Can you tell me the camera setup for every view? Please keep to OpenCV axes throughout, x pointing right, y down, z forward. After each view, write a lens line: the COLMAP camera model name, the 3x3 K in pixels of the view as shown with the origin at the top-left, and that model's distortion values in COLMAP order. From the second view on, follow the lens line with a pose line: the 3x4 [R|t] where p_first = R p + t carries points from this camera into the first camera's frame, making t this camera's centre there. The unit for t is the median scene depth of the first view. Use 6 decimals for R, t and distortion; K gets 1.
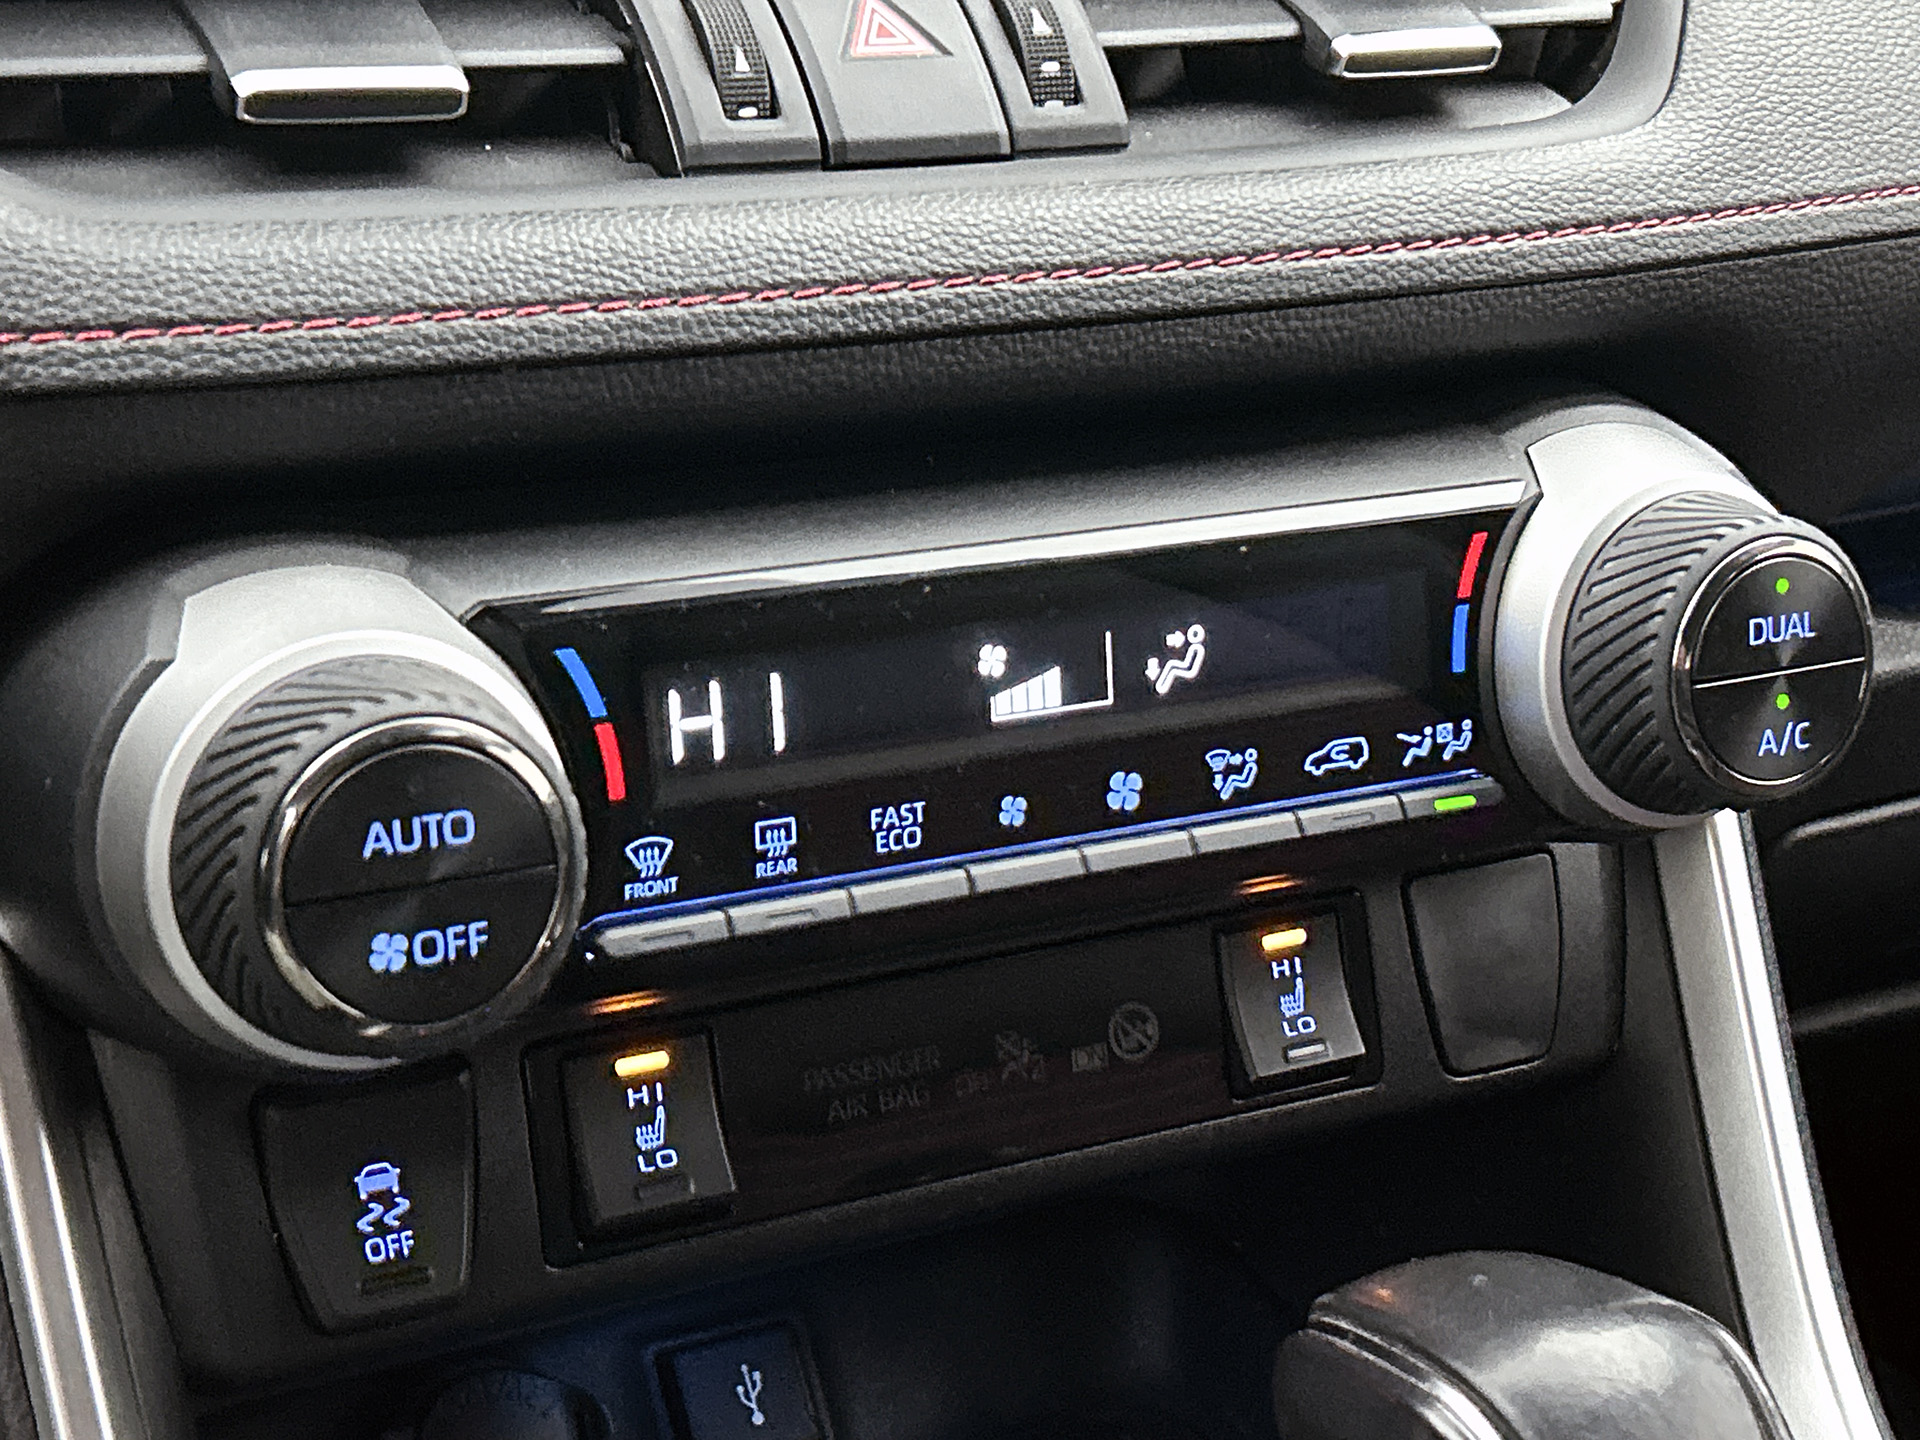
lens RADIAL K [[3134.8, 0, 952.1], [0, 3134.8, 720.9], [0, 0, 1]] dist [0.044034, 0.000000]
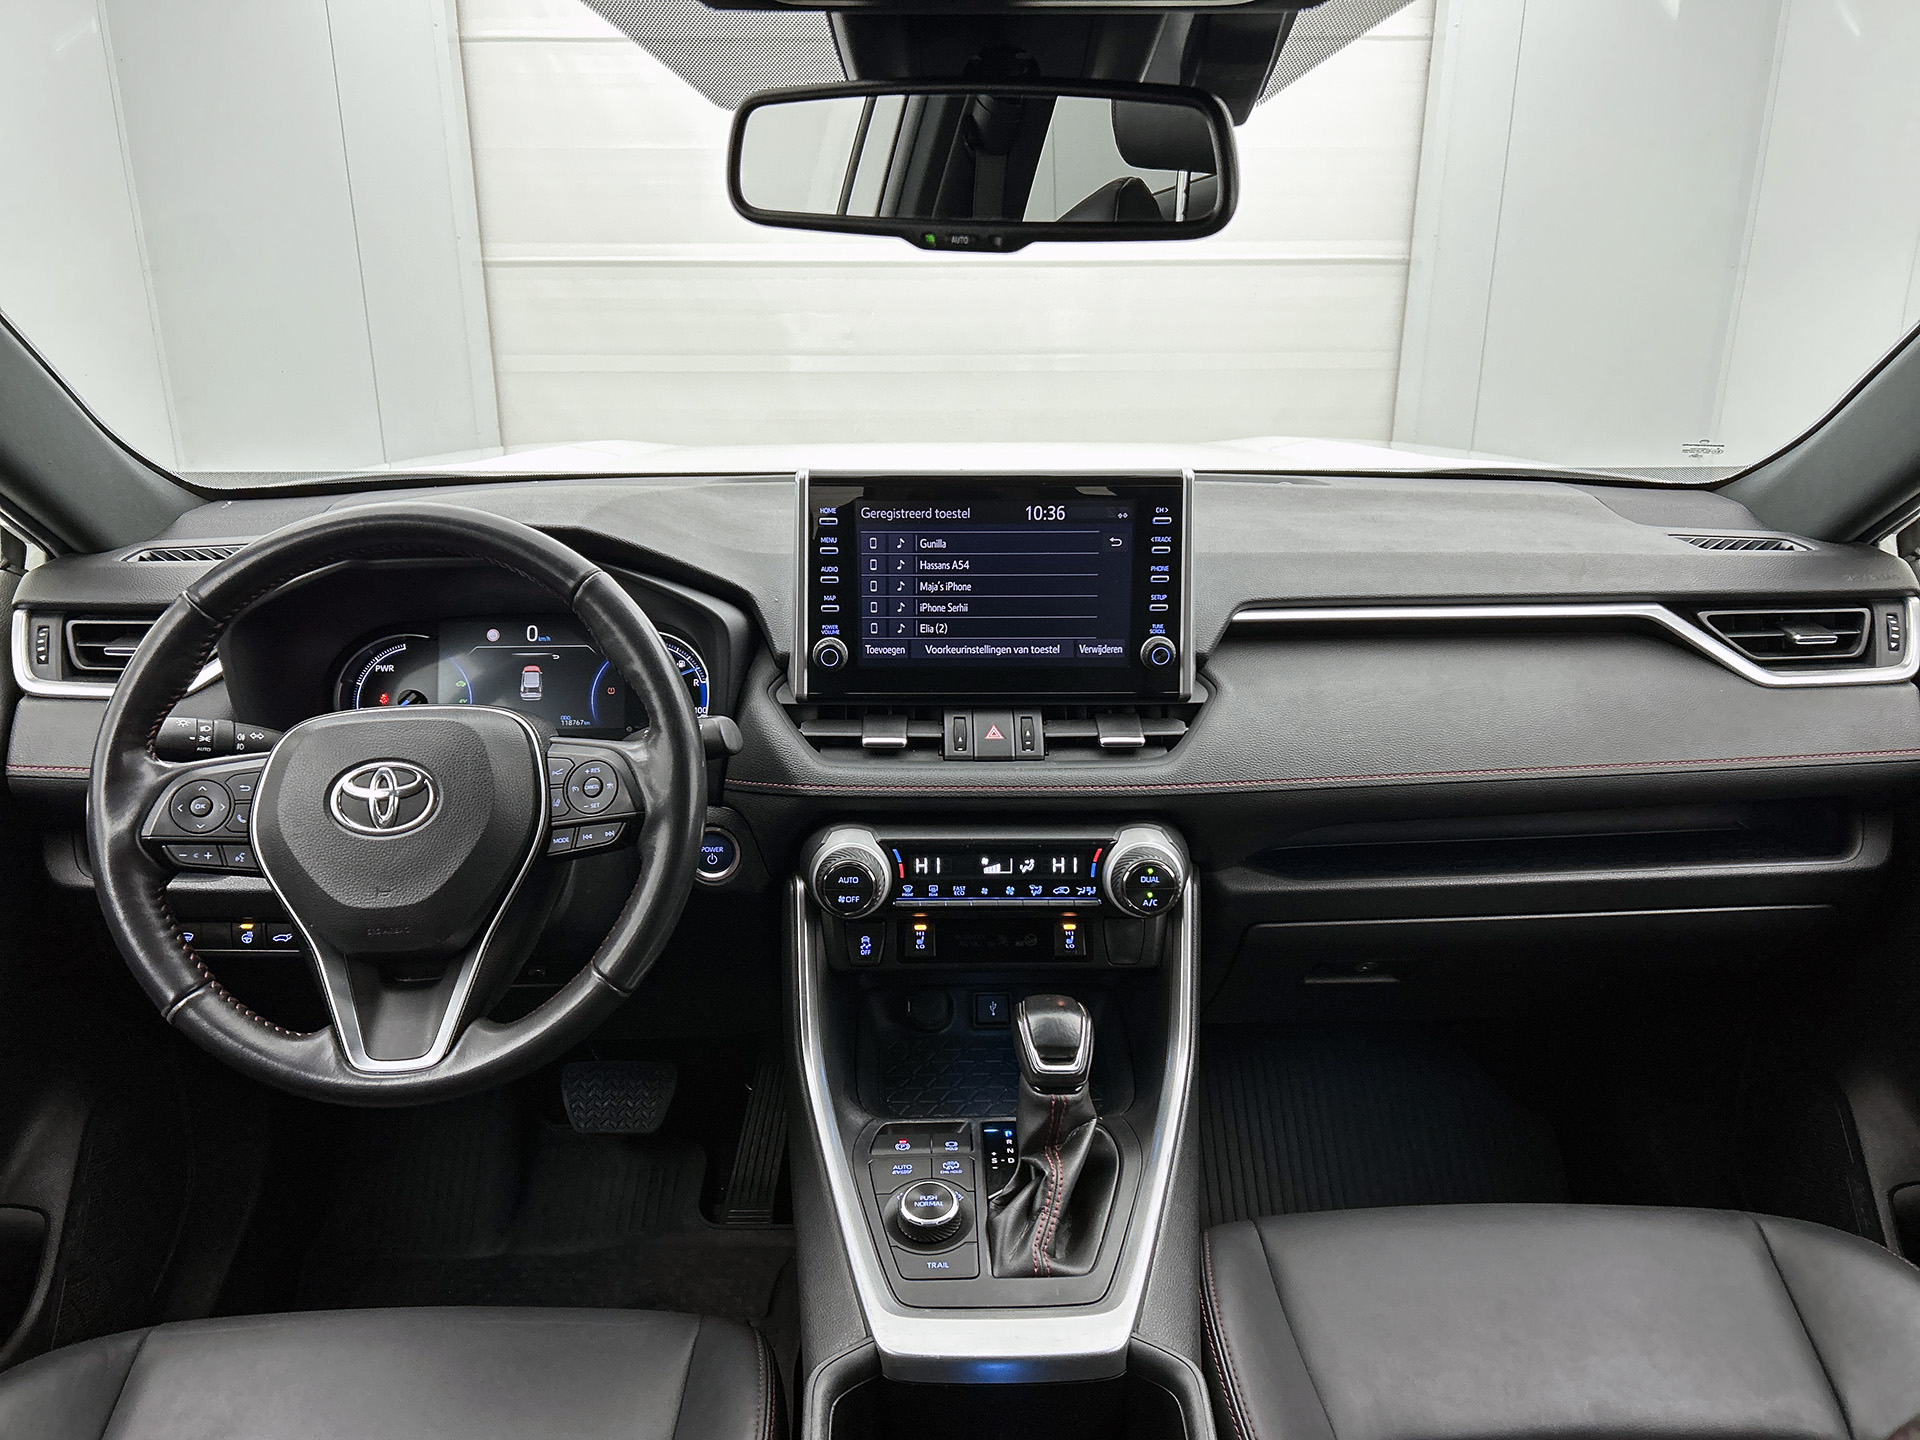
lens RADIAL K [[1433.6, 0, 979.4], [0, 1433.6, 729.6], [0, 0, 1]] dist [0.001442, 0.021365]
pose [[0.878297, 0.114734, -0.464145, 1.047207], [-0.125170, 0.992100, 0.008383, -0.246521], [0.461440, 0.050734, 0.885720, -1.074004]]
